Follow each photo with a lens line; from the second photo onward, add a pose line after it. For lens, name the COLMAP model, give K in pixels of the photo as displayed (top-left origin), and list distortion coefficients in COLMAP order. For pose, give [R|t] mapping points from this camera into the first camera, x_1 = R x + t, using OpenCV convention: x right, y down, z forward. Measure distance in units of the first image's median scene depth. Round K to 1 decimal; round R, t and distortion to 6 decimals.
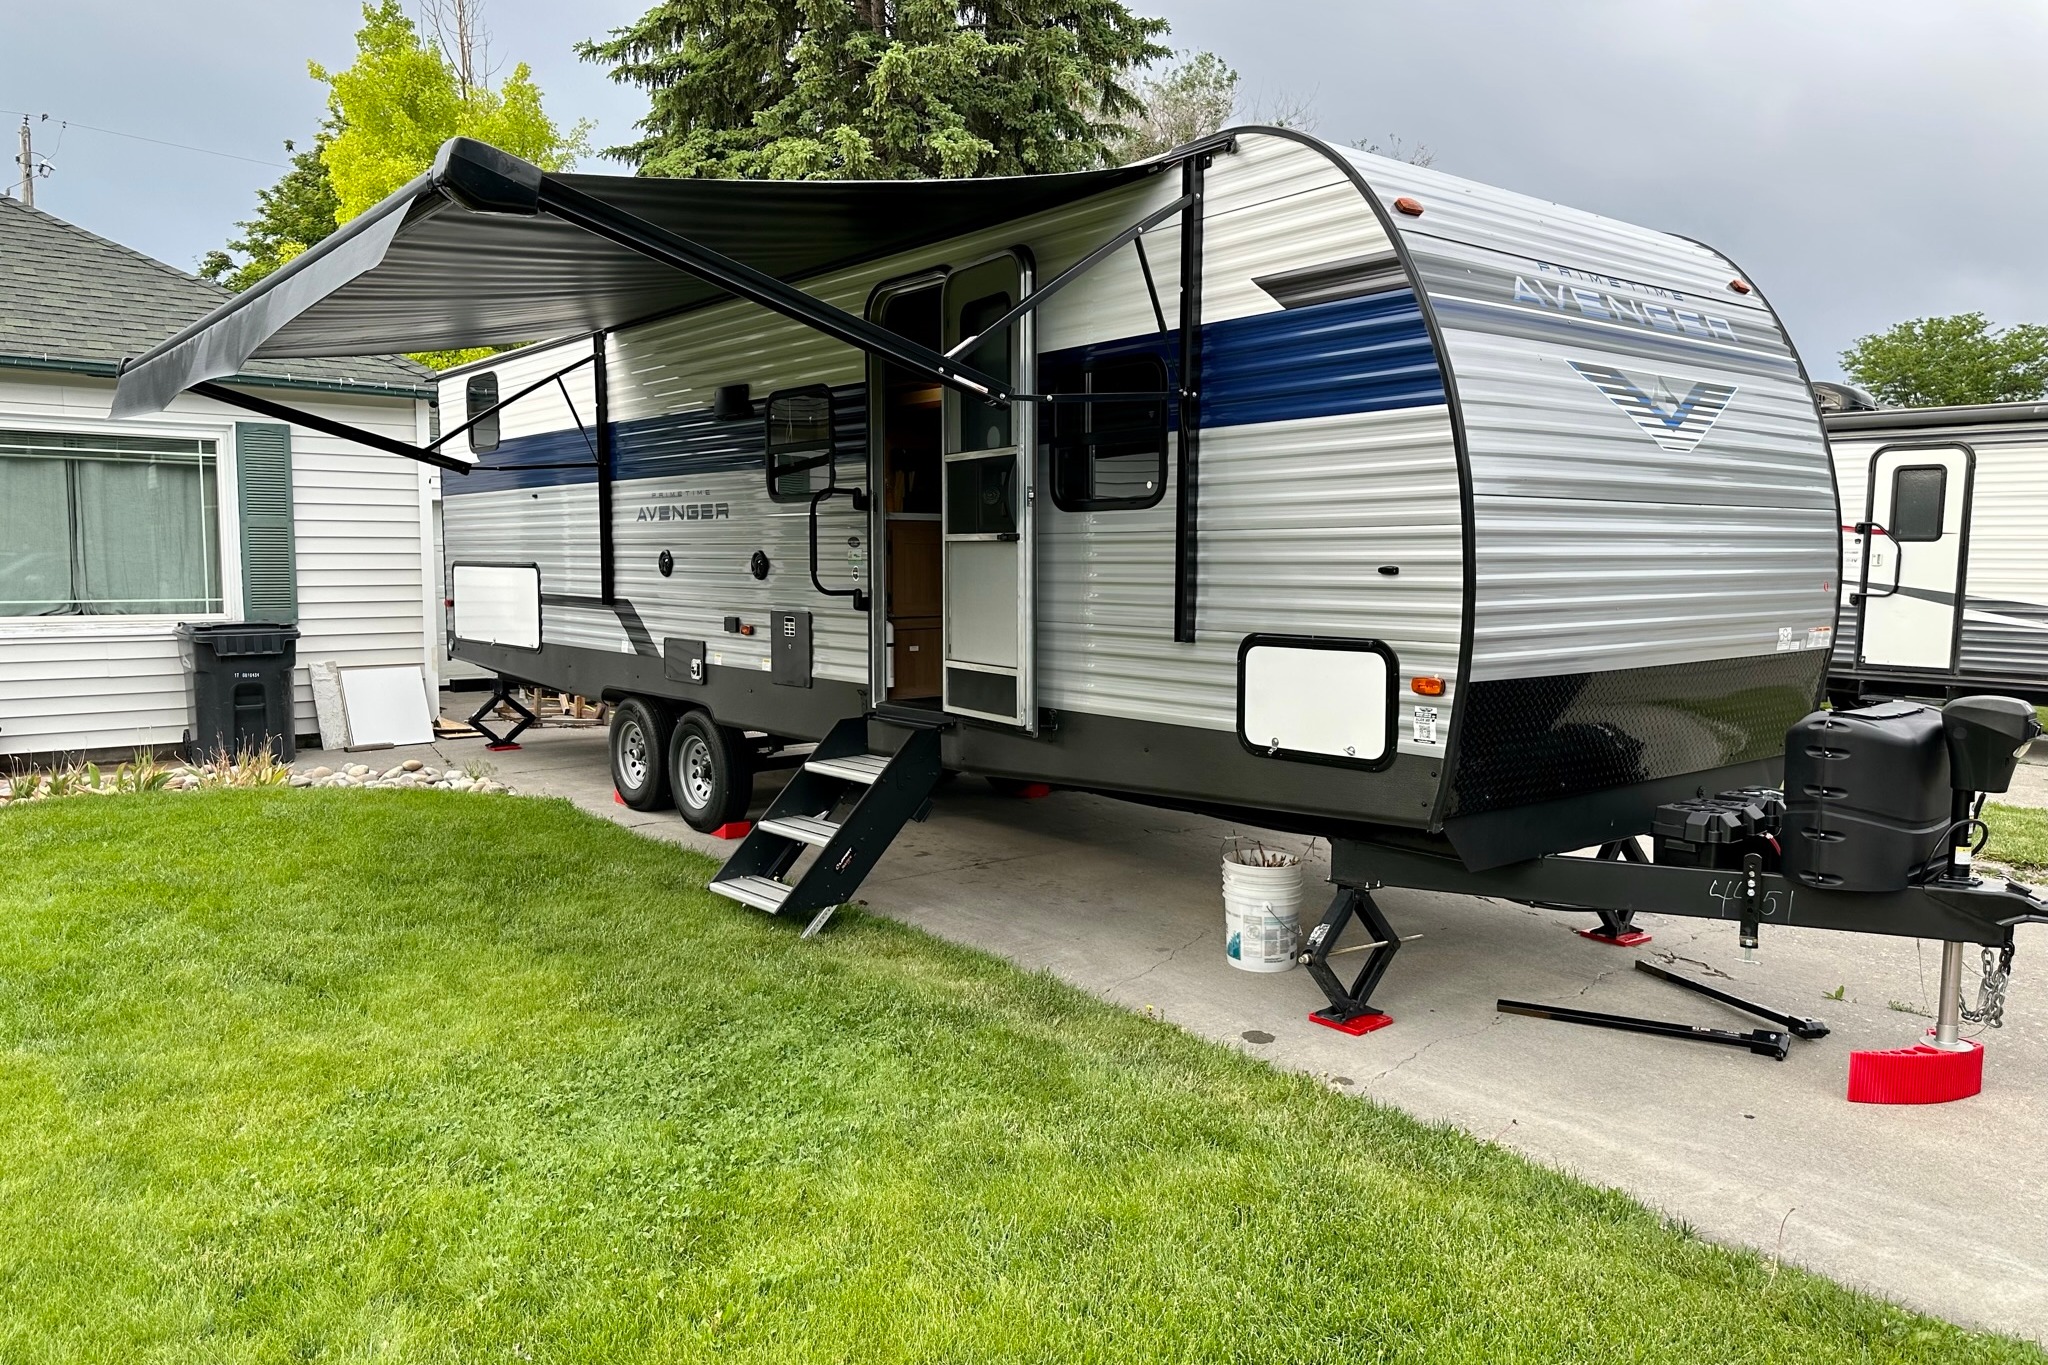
lens RADIAL K [[1399.3, 0, 1061.0], [0, 1399.3, 690.1], [0, 0, 1]] dist [0.074668, -0.001222]
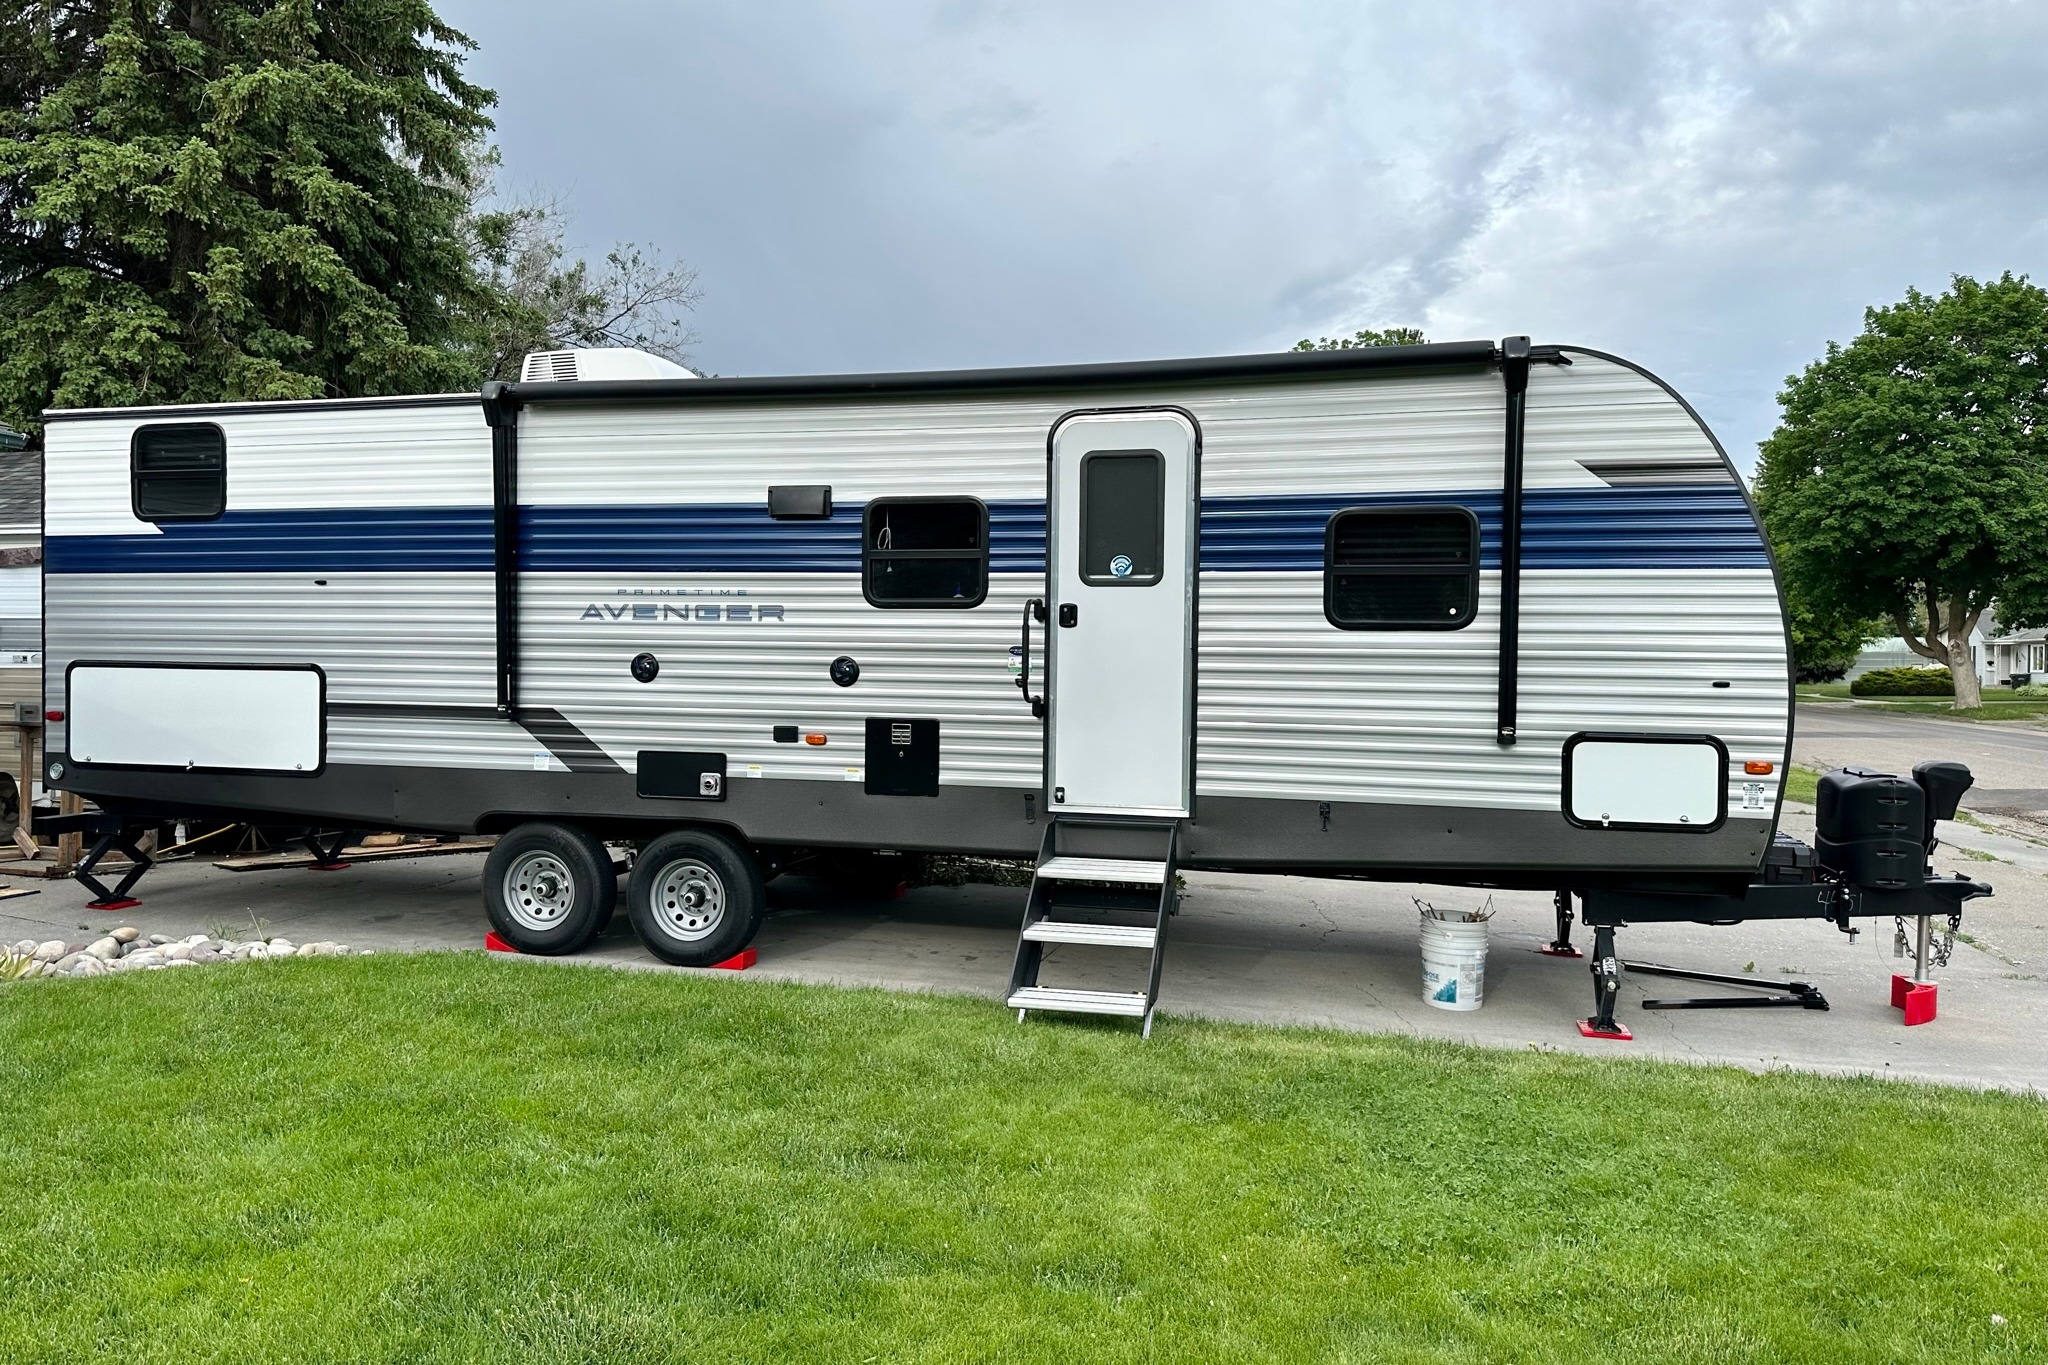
lens RADIAL K [[1407.9, 0, 1024.0], [0, 1407.9, 682.5], [0, 0, 1]] dist [0.070930, -0.102221]
pose [[0.825745, -0.002019, 0.564040, -0.910229], [0.041818, 0.997461, -0.057650, -0.028949], [-0.562491, 0.071191, 0.823733, 0.194564]]
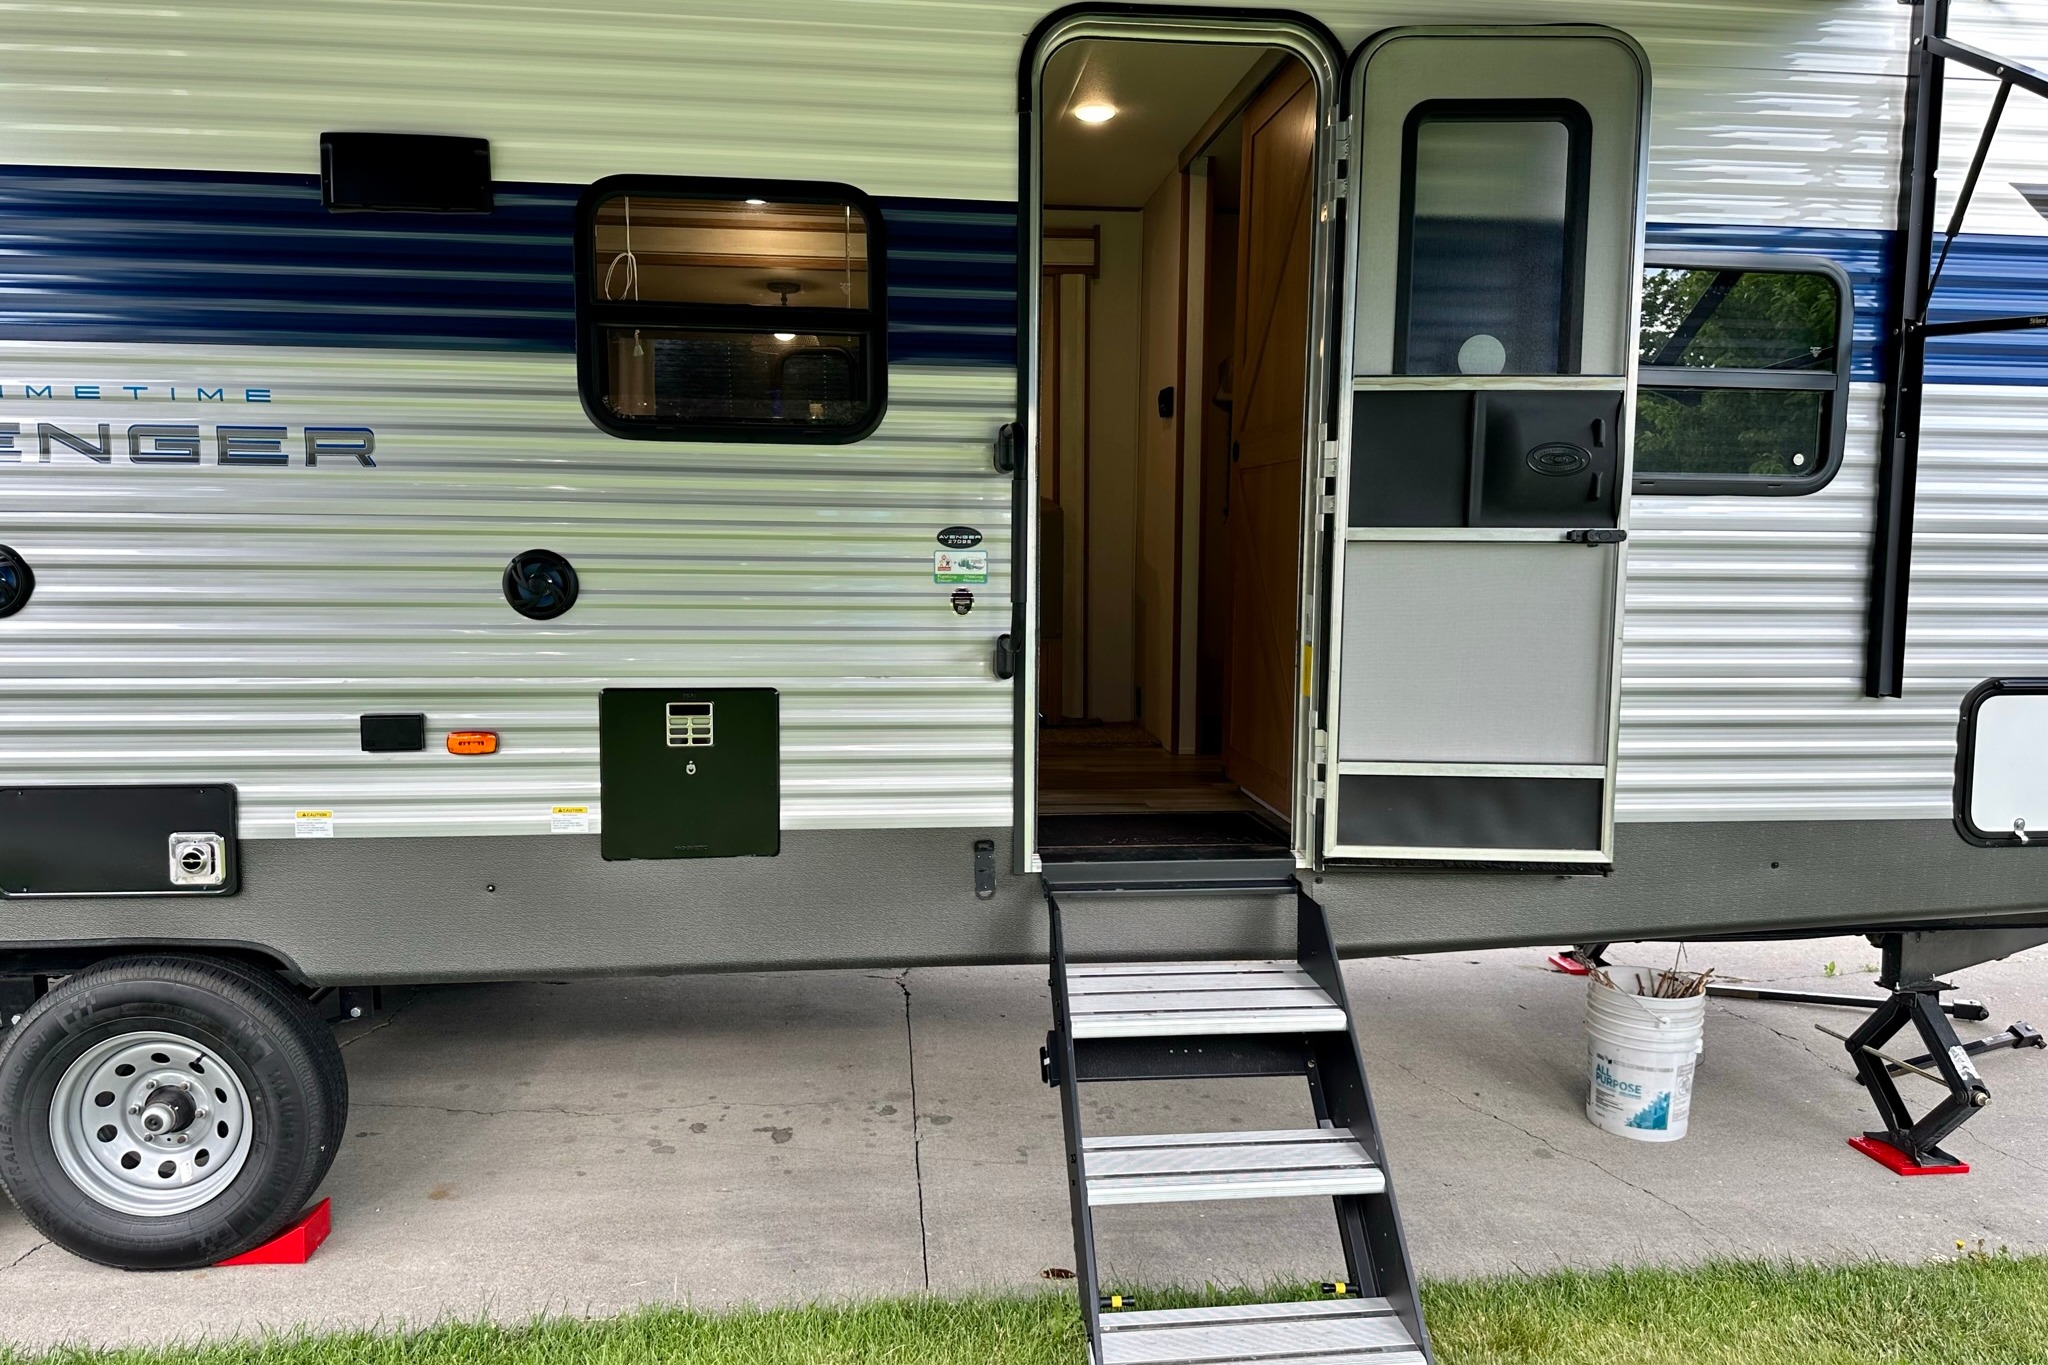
lens RADIAL K [[1407.9, 0, 1024.0], [0, 1407.9, 682.5], [0, 0, 1]] dist [0.070930, -0.102221]
pose [[0.563232, -0.078618, 0.822550, -0.669775], [0.069979, 0.996426, 0.047319, -0.097202], [-0.823330, 0.030910, 0.566721, 0.894832]]
